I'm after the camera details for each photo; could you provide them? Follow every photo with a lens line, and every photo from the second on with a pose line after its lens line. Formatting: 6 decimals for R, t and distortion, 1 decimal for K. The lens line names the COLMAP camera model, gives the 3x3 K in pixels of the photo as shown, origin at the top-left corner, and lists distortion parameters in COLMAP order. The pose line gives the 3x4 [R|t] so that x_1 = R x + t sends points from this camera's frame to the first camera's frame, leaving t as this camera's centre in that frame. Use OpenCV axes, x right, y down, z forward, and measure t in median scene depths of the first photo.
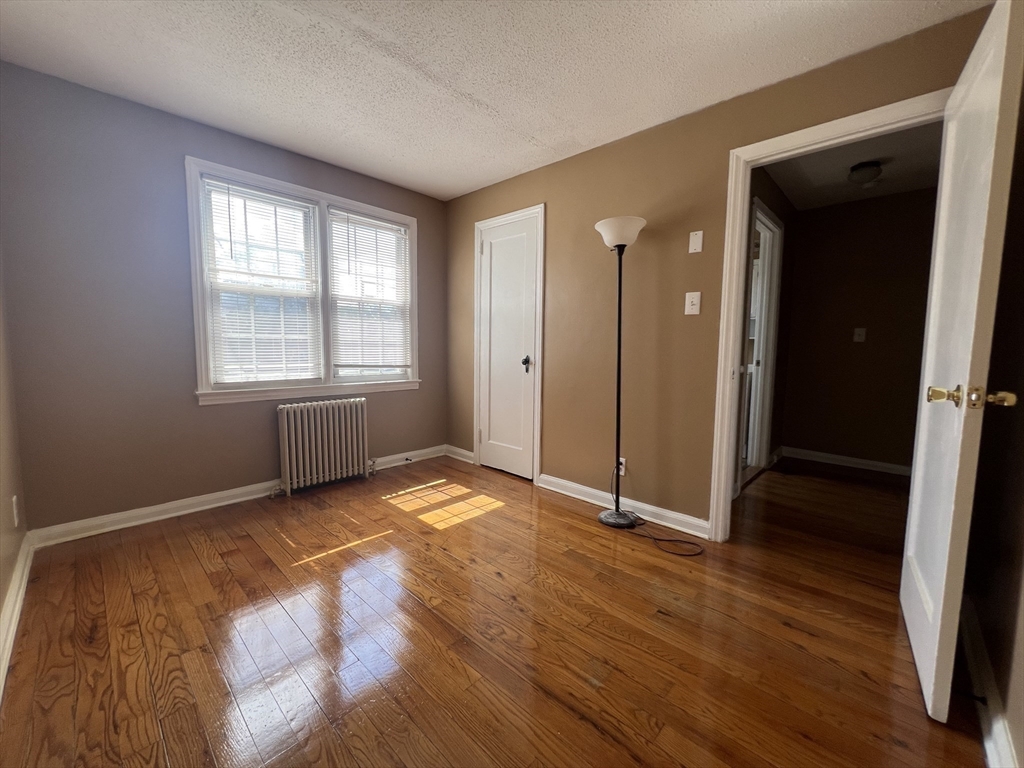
lens RADIAL K [[416.1, 0, 511.1], [0, 416.1, 383.5], [0, 0, 1]] dist [-0.001739, -0.000210]
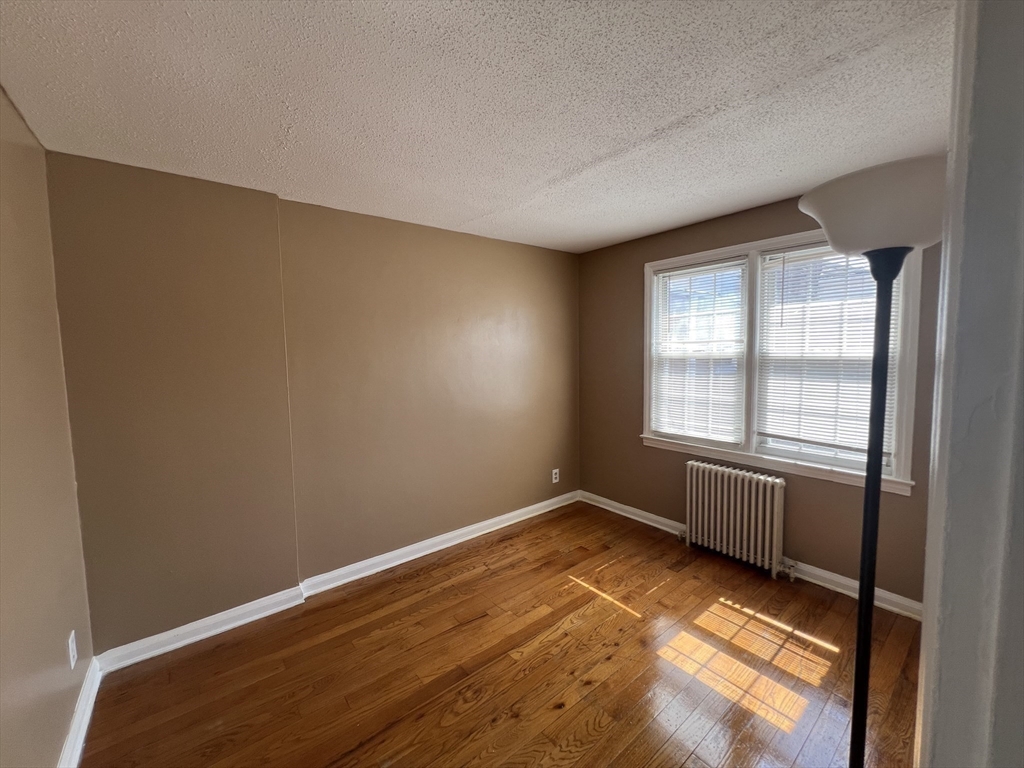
lens RADIAL K [[416.1, 0, 511.1], [0, 416.1, 383.5], [0, 0, 1]] dist [-0.001739, -0.000210]
pose [[-0.150296, 0.070373, -0.986133, 0.600986], [-0.067118, 0.994436, 0.081195, -0.216176], [0.986360, 0.078391, -0.144736, 0.715105]]
